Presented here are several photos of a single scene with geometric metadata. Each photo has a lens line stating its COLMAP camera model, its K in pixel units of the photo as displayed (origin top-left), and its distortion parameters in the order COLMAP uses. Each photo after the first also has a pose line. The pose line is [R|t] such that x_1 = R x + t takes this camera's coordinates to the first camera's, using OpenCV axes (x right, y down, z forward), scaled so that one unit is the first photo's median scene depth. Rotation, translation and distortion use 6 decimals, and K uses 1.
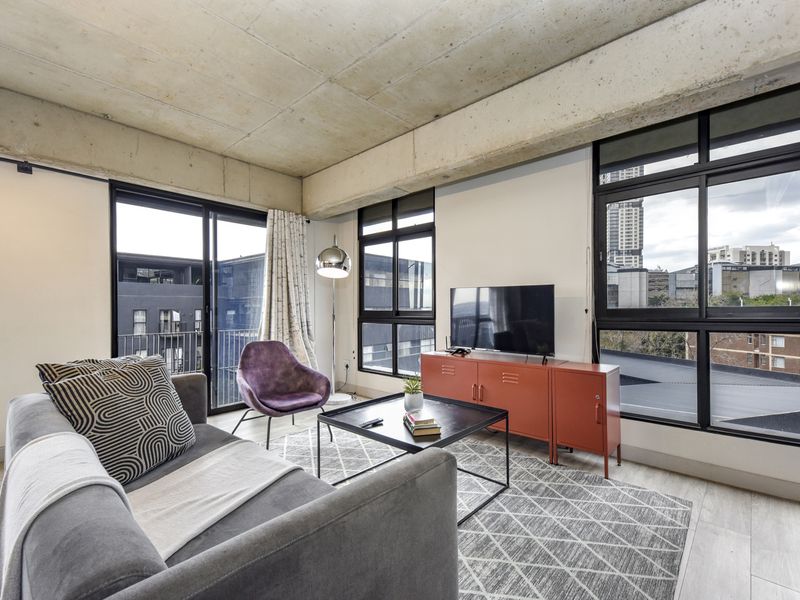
lens RADIAL K [[373.5, 0, 401.7], [0, 373.5, 308.5], [0, 0, 1]] dist [0.014898, -0.000038]
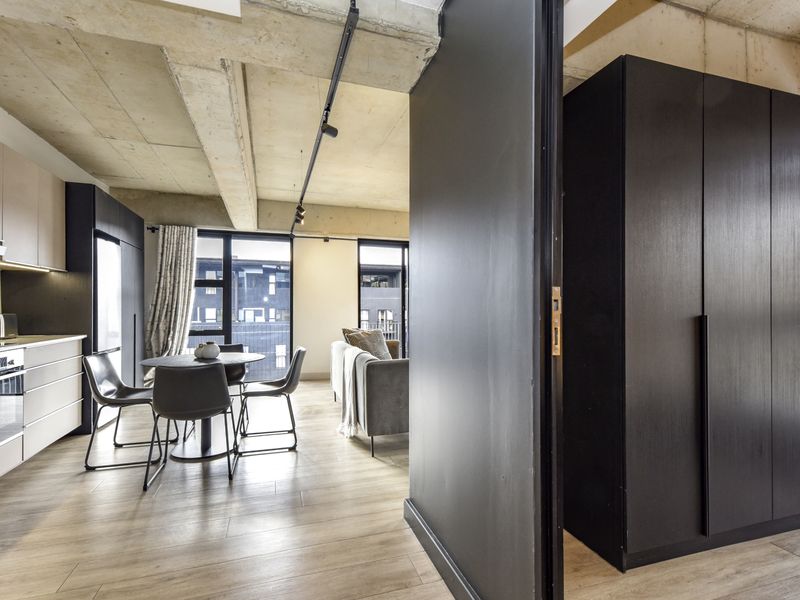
lens RADIAL K [[403.7, 0, 400.1], [0, 403.7, 305.2], [0, 0, 1]] dist [0.025362, 0.000118]
pose [[0.869438, -0.000122, -0.494042, 0.335496], [-0.005101, 0.999944, -0.009223, 0.004066], [0.494016, 0.010539, 0.869389, -0.533541]]
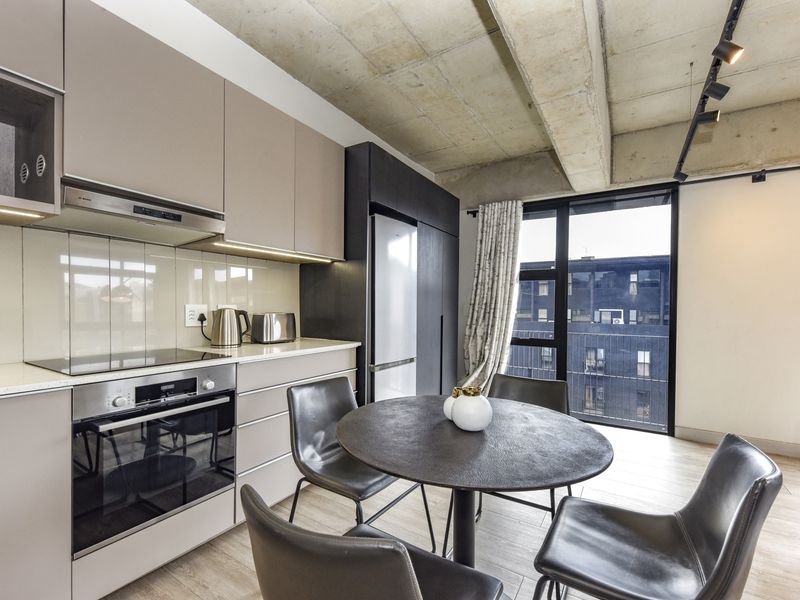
lens RADIAL K [[365.3, 0, 400.4], [0, 365.3, 310.6], [0, 0, 1]] dist [0.009760, -0.000089]
pose [[0.182137, 0.016487, -0.983135, -0.122477], [-0.017590, 0.999754, 0.013507, 0.001815], [0.983116, 0.014833, 0.182382, -0.113640]]
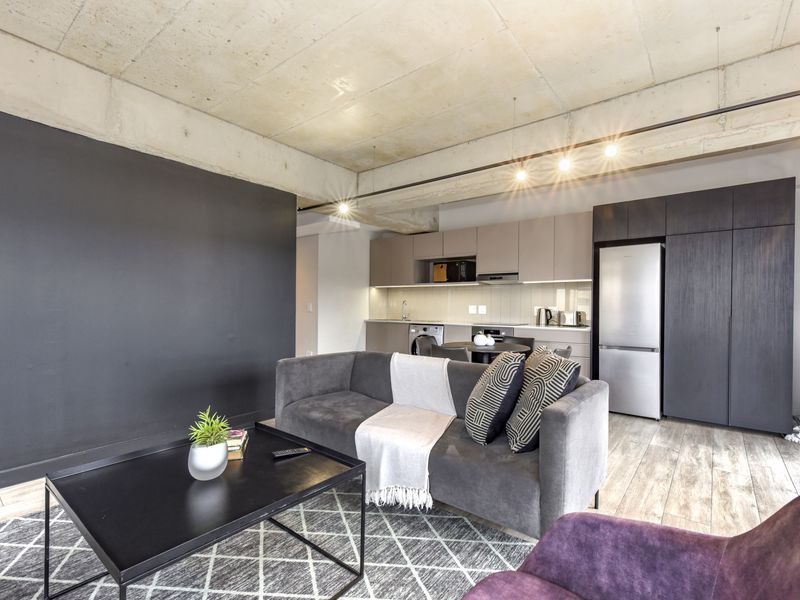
lens RADIAL K [[385.1, 0, 400.0], [0, 385.1, 300.0], [0, 0, 1]] dist [0.000385, 0.000024]
pose [[-0.997711, -0.011092, -0.066702, -0.140633], [-0.010514, 0.999904, -0.009017, -0.000127], [0.066796, -0.008295, -0.997732, 1.014050]]
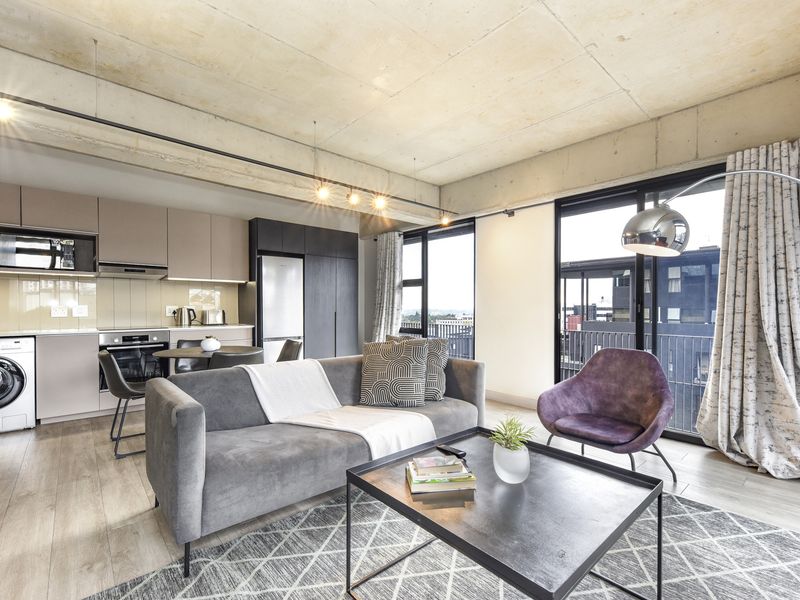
lens RADIAL K [[373.5, 0, 401.7], [0, 373.5, 308.5], [0, 0, 1]] dist [0.014898, -0.000038]
pose [[-0.105208, 0.006509, -0.994429, 0.401912], [-0.006454, 0.999953, 0.007228, 0.000127], [0.994429, 0.007179, -0.105161, 0.548930]]
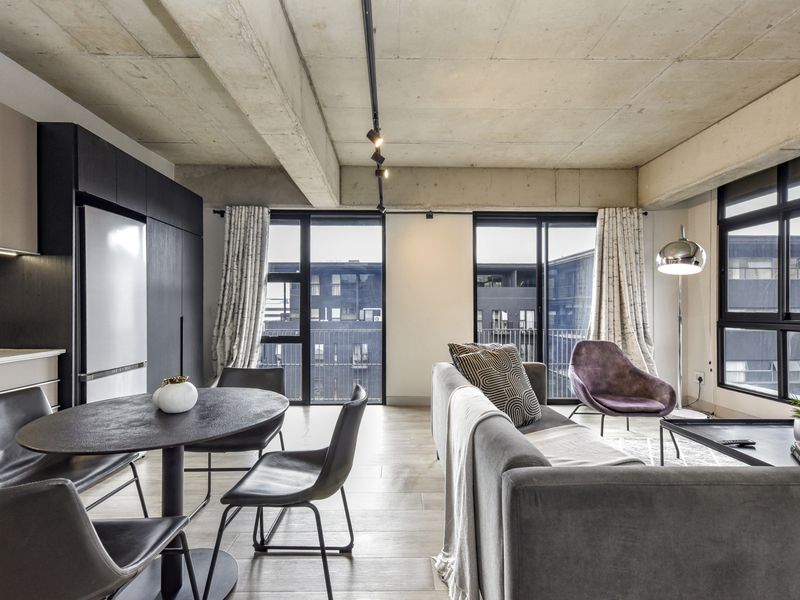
lens RADIAL K [[379.0, 0, 395.7], [0, 379.0, 306.3], [0, 0, 1]] dist [0.027683, -0.008621]
pose [[0.685691, -0.000163, -0.727893, 0.015681], [-0.005483, 0.999970, -0.005389, 0.001541], [0.727872, 0.007687, 0.685670, -0.100116]]
